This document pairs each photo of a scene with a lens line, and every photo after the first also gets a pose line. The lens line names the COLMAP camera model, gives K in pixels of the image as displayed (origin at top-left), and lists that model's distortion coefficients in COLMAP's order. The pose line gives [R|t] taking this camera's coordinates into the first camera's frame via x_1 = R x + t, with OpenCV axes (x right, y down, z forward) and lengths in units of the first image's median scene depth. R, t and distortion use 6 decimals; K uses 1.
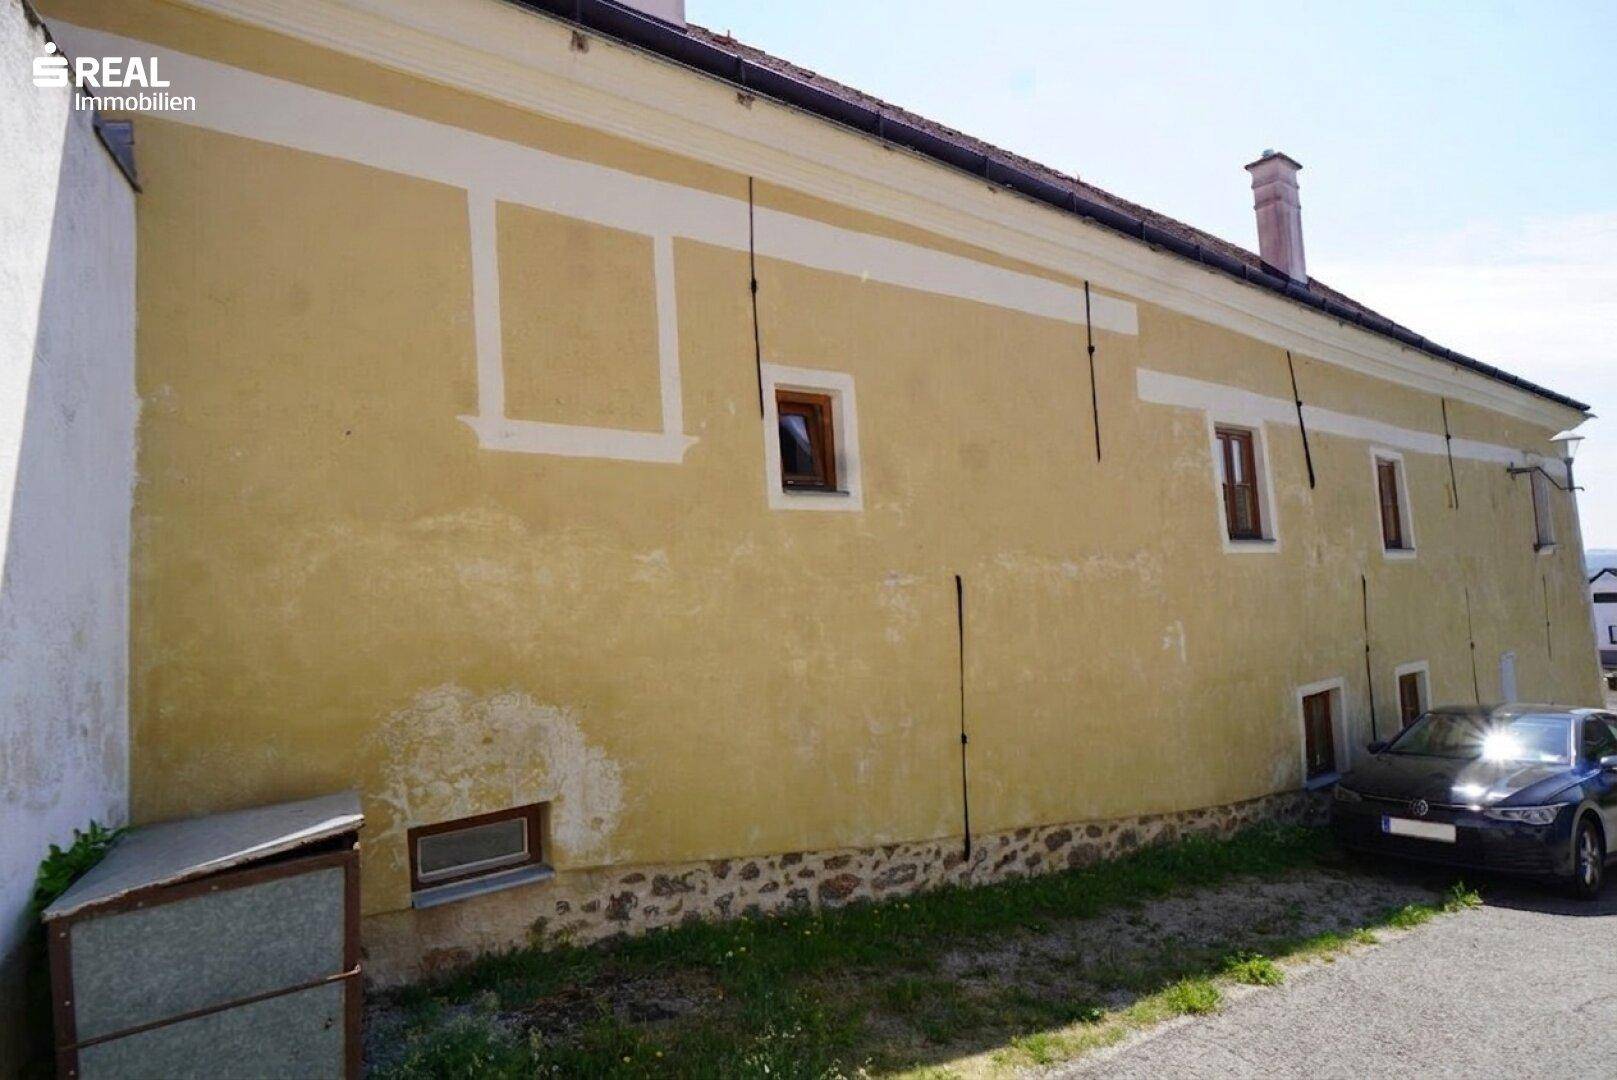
lens RADIAL K [[1231.3, 0, 808.5], [0, 1231.3, 540.0], [0, 0, 1]] dist [-0.069992, 0.197969]
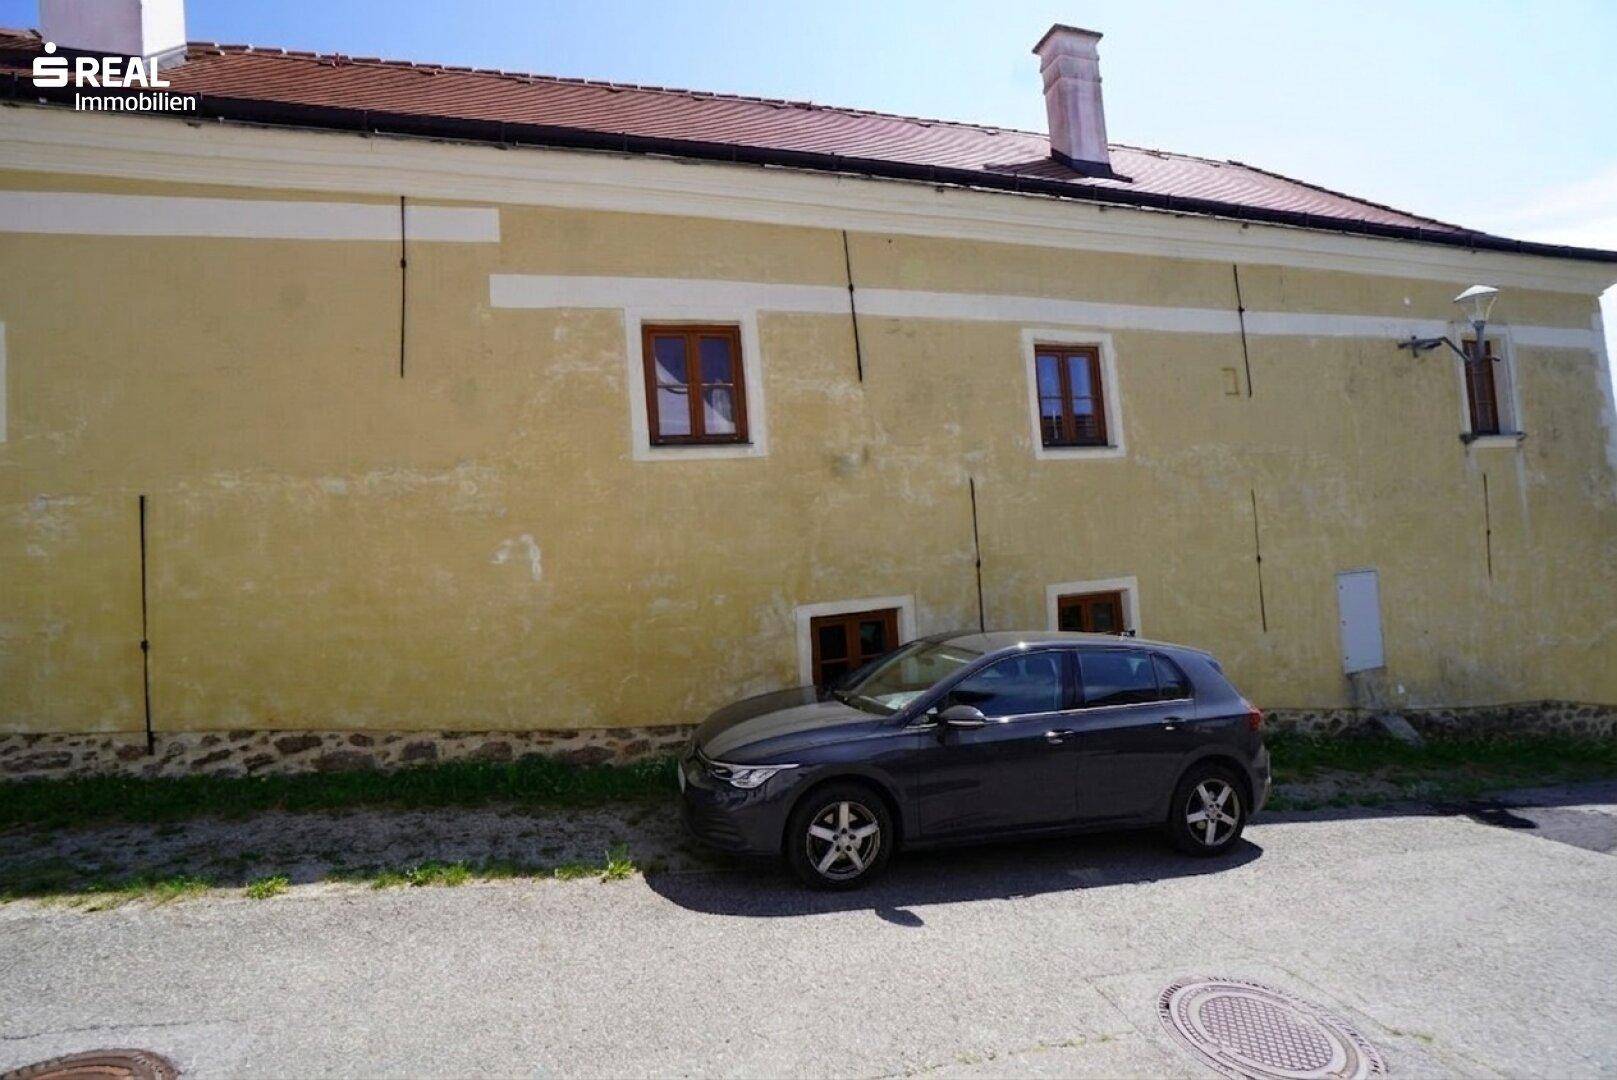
lens RADIAL K [[800.5, 0, 807.3], [0, 800.5, 566.4], [0, 0, 1]] dist [-0.057220, 0.034300]
pose [[0.860916, -0.003085, -0.508738, 0.861606], [0.045535, 0.996435, 0.071014, 0.060685], [0.506705, -0.084303, 0.857988, 0.614413]]
